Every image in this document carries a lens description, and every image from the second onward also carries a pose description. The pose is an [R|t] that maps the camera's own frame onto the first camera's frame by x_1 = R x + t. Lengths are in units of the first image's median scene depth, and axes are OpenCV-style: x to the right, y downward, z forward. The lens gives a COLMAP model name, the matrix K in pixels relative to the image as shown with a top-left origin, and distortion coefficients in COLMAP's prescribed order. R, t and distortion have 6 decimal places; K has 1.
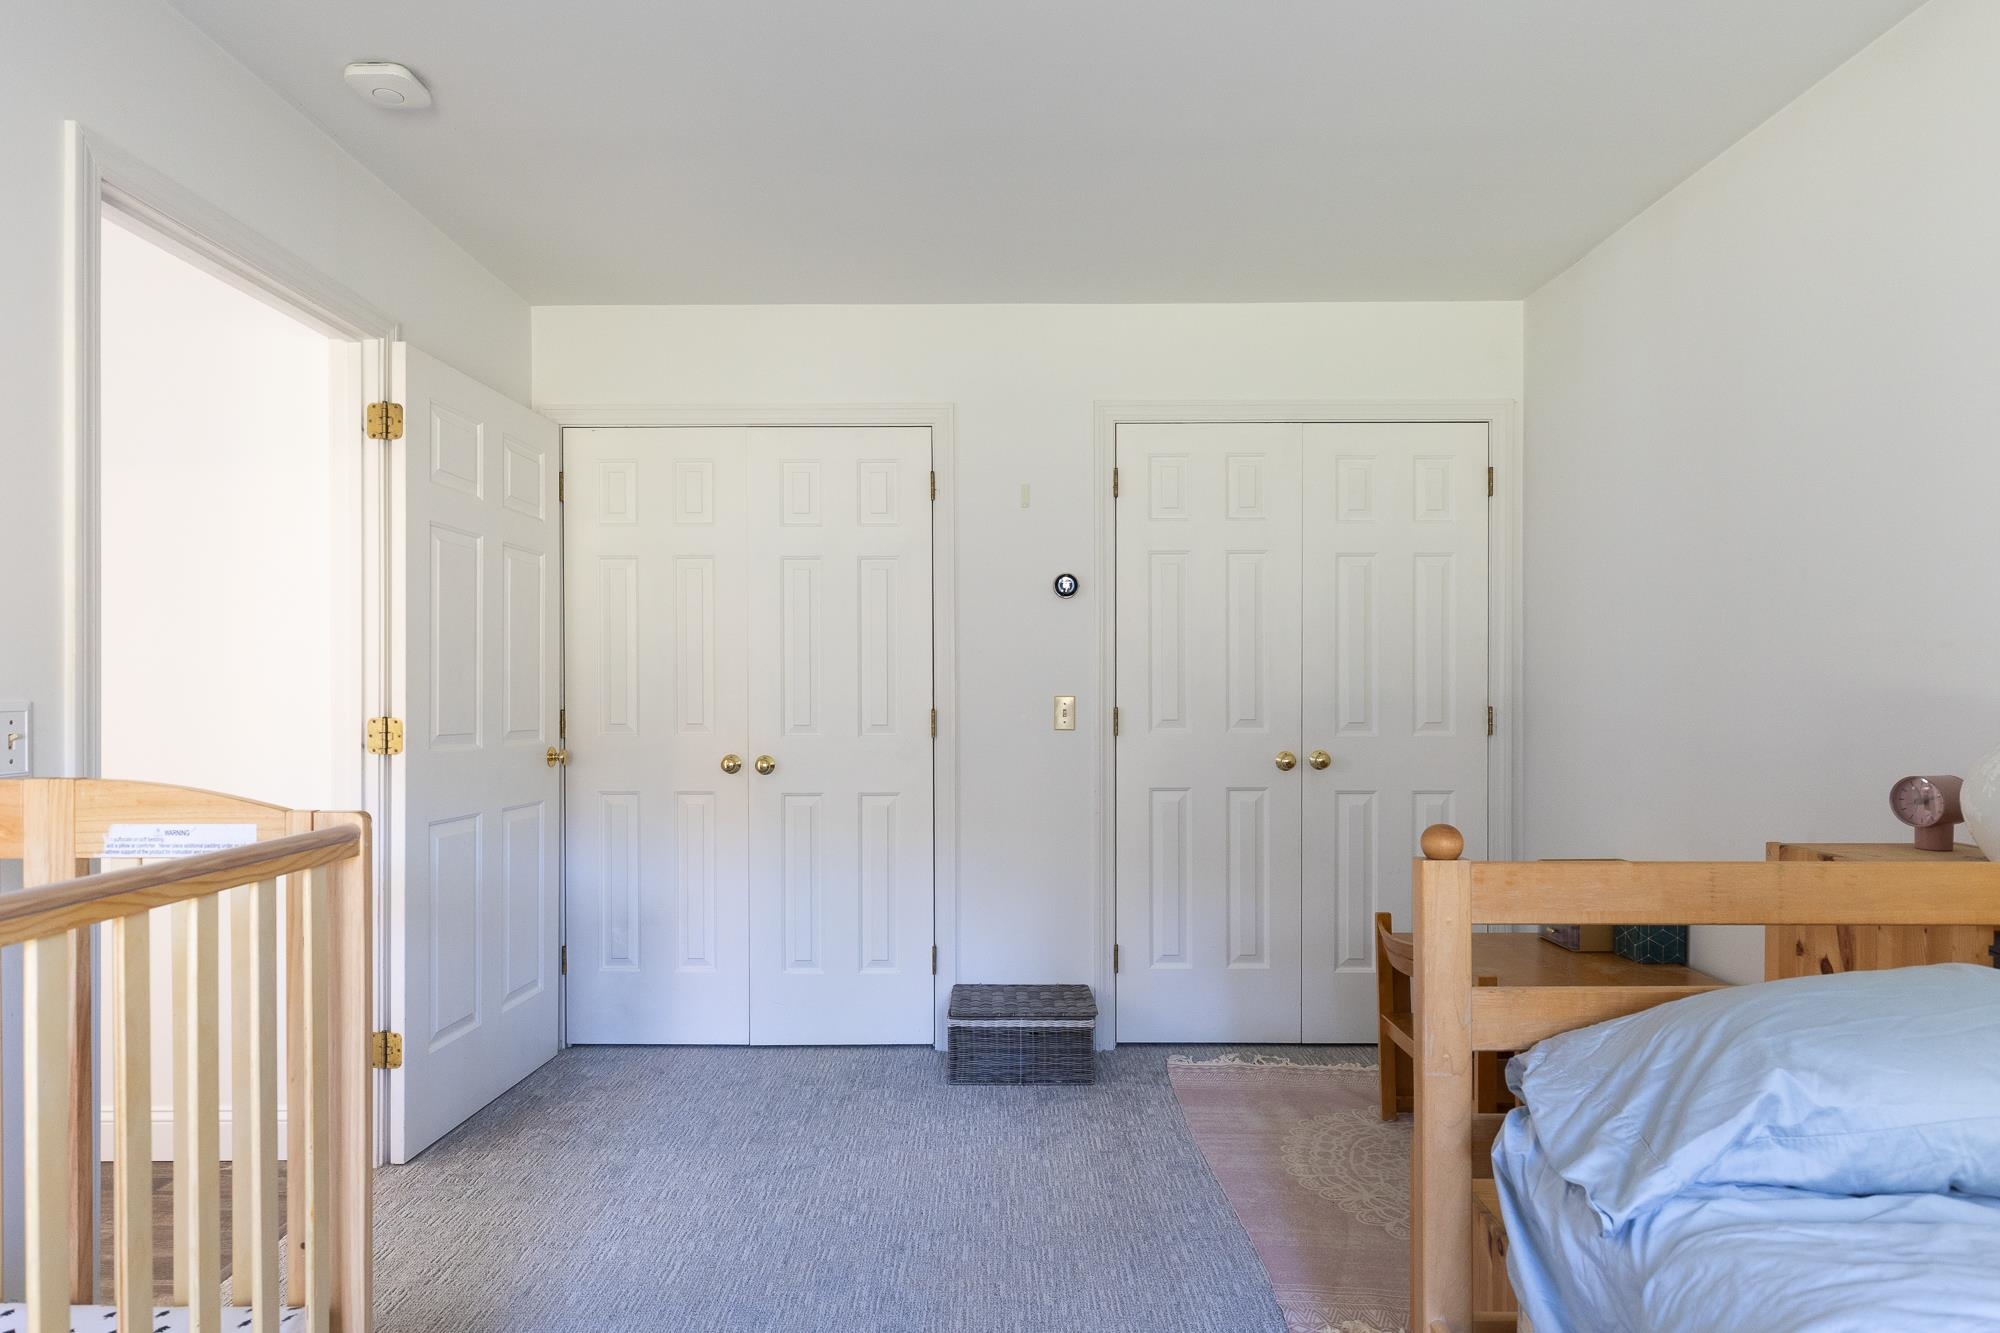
lens RADIAL K [[1112.5, 0, 987.5], [0, 1112.5, 702.6], [0, 0, 1]] dist [-0.002456, -0.000968]
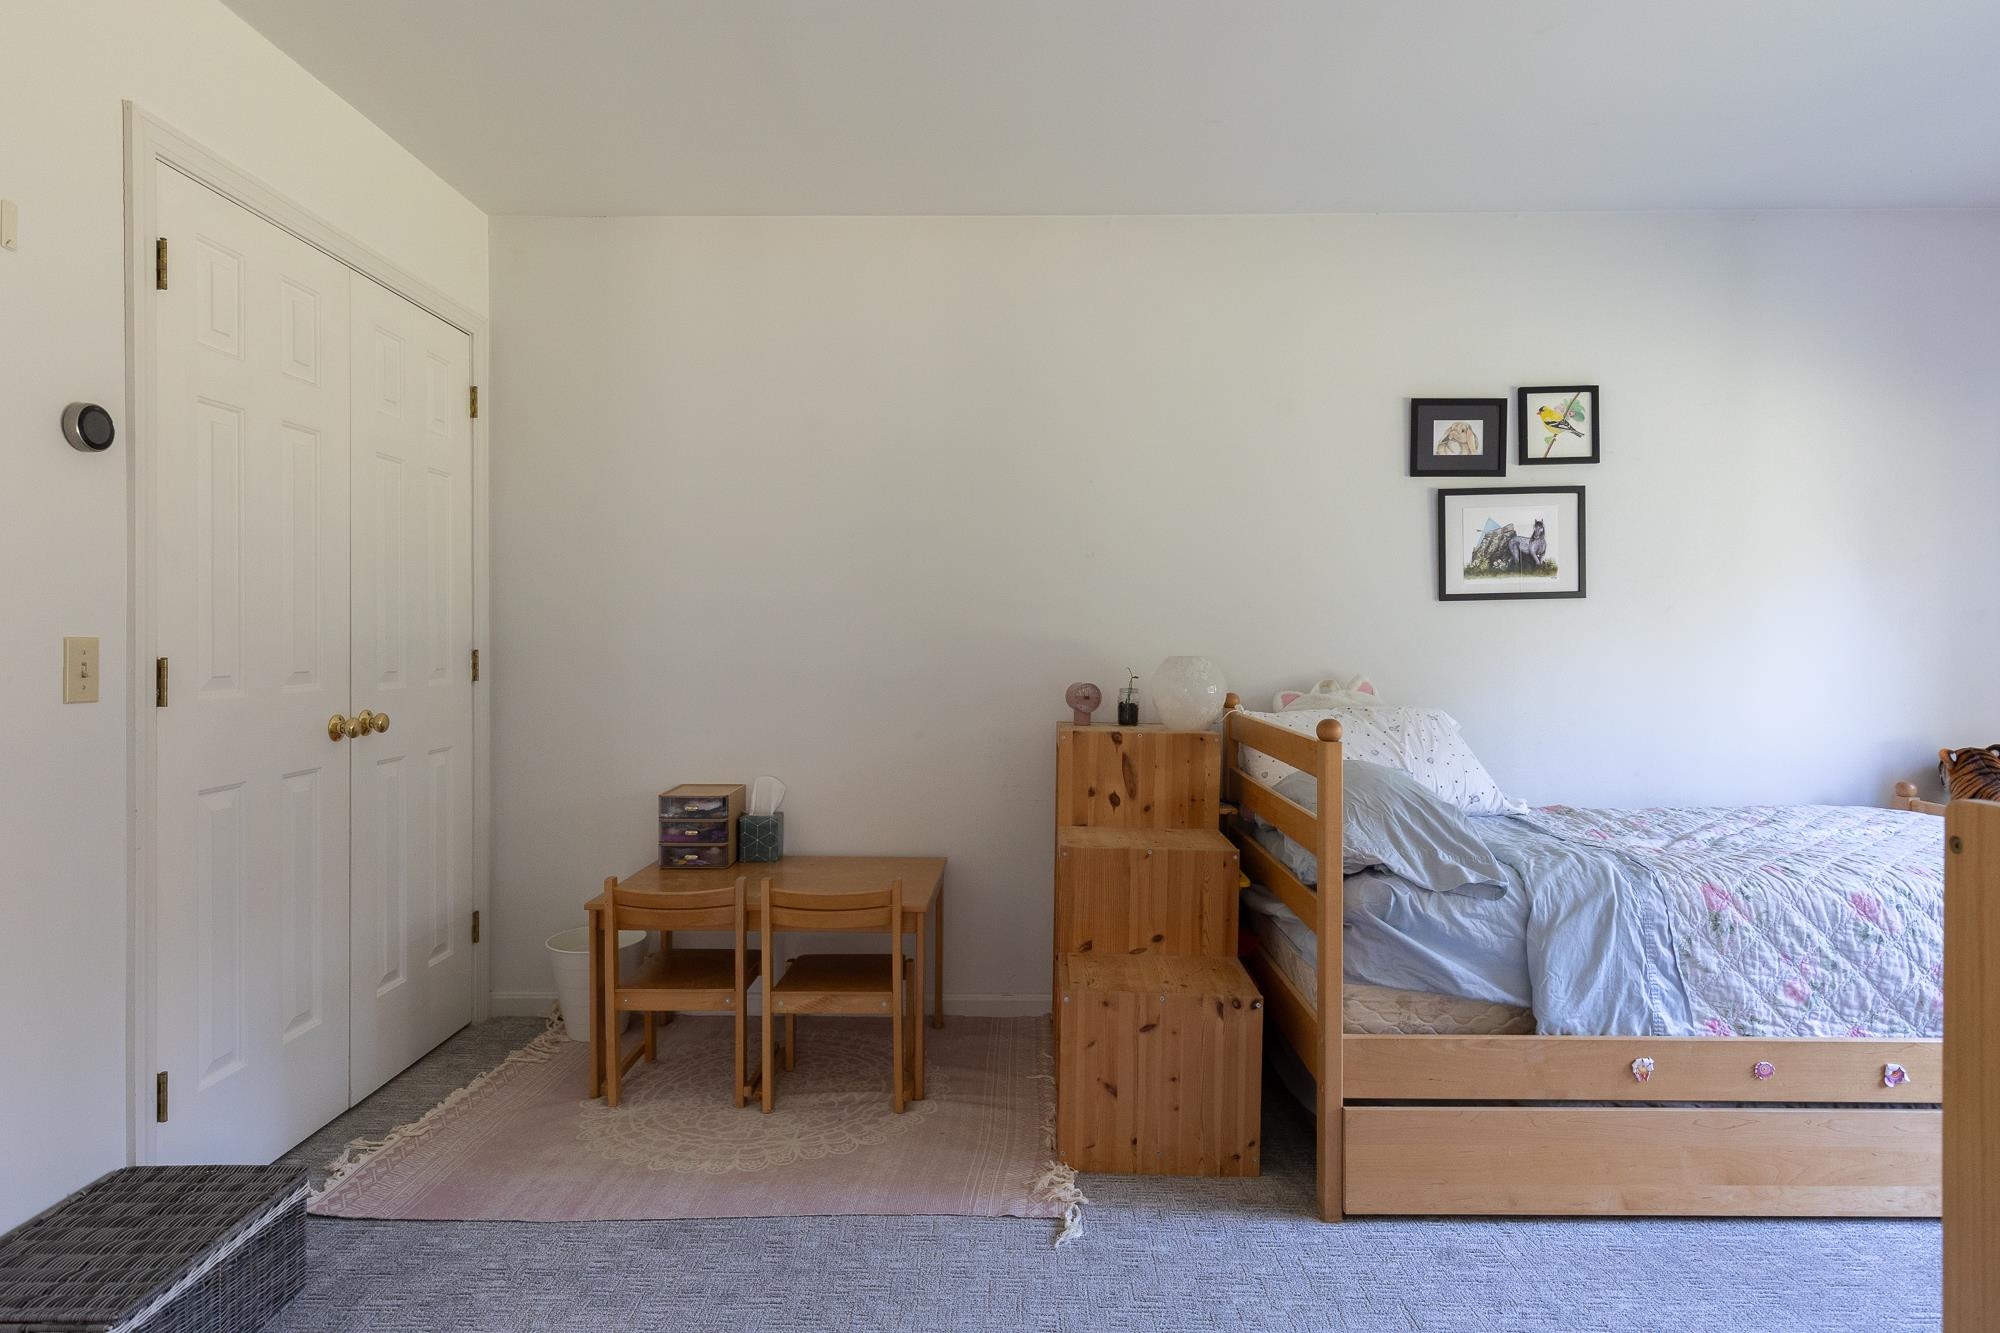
lens RADIAL K [[1112.5, 0, 998.7], [0, 1112.5, 655.2], [0, 0, 1]] dist [-0.002456, -0.000968]
pose [[-0.013091, -0.011517, 0.999848, -0.458952], [0.005818, 0.999916, 0.011594, -0.000628], [-0.999897, 0.005969, -0.013023, 0.583279]]
